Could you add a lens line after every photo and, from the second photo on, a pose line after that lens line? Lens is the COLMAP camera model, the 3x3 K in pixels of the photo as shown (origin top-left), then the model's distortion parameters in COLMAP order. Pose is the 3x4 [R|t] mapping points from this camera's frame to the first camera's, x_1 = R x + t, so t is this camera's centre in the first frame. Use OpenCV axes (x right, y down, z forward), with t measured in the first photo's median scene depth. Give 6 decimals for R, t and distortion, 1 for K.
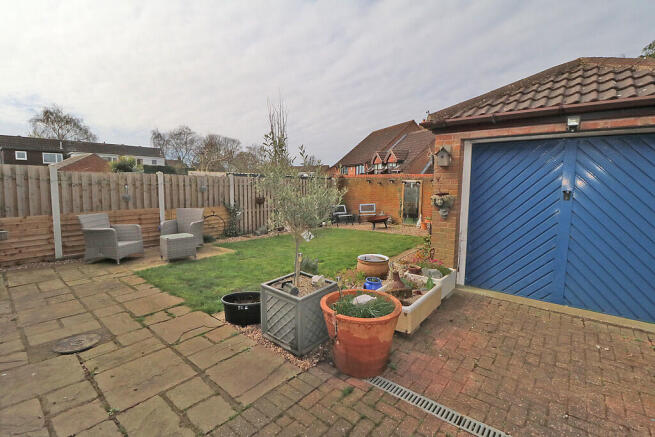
lens RADIAL K [[305.8, 0, 328.4], [0, 305.8, 221.4], [0, 0, 1]] dist [-0.012523, -0.001340]
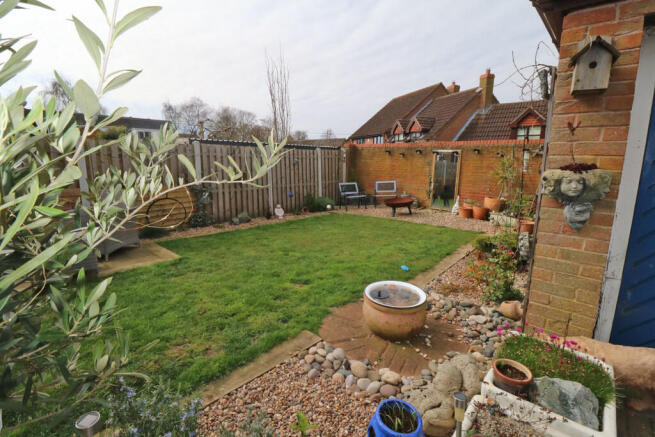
lens RADIAL K [[305.8, 0, 326.4], [0, 305.8, 212.9], [0, 0, 1]] dist [-0.012523, -0.001340]
pose [[0.997899, 0.010188, -0.063978, 0.028031], [-0.006728, 0.998515, 0.054065, -0.018279], [0.064434, -0.053521, 0.996486, 0.216592]]
